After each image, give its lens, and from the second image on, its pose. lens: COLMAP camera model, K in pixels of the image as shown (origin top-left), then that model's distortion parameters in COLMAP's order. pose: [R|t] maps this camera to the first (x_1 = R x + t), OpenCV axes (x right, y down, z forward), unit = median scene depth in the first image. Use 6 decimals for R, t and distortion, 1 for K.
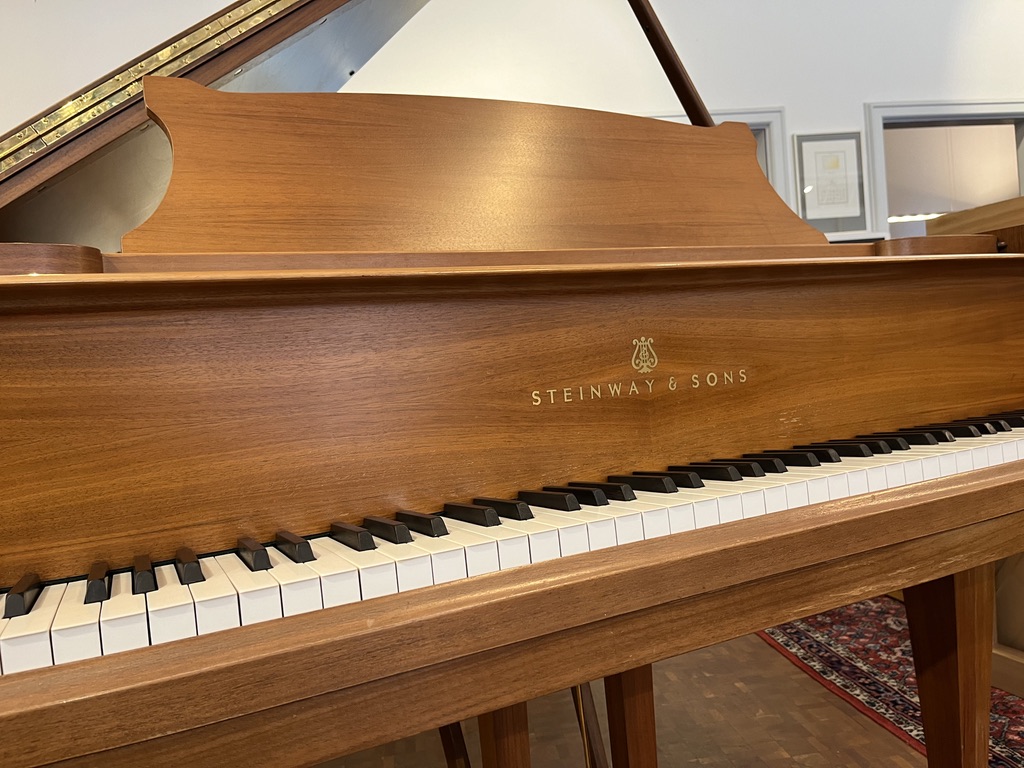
lens RADIAL K [[780.5, 0, 512.0], [0, 780.5, 384.0], [0, 0, 1]] dist [-0.001336, -0.001734]
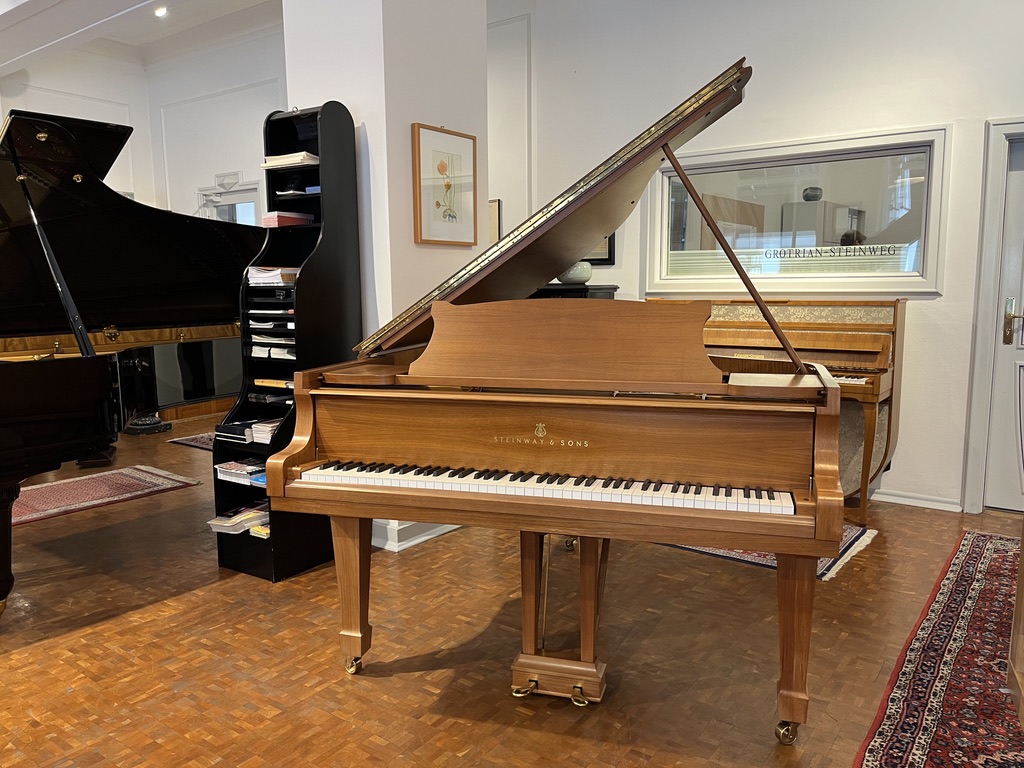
lens RADIAL K [[780.5, 0, 512.0], [0, 780.5, 384.0], [0, 0, 1]] dist [-0.001336, -0.001734]
pose [[0.738239, 0.166509, -0.653665, 1.869230], [-0.075185, 0.983328, 0.165571, -0.645558], [0.670336, -0.073085, 0.738450, -1.059761]]
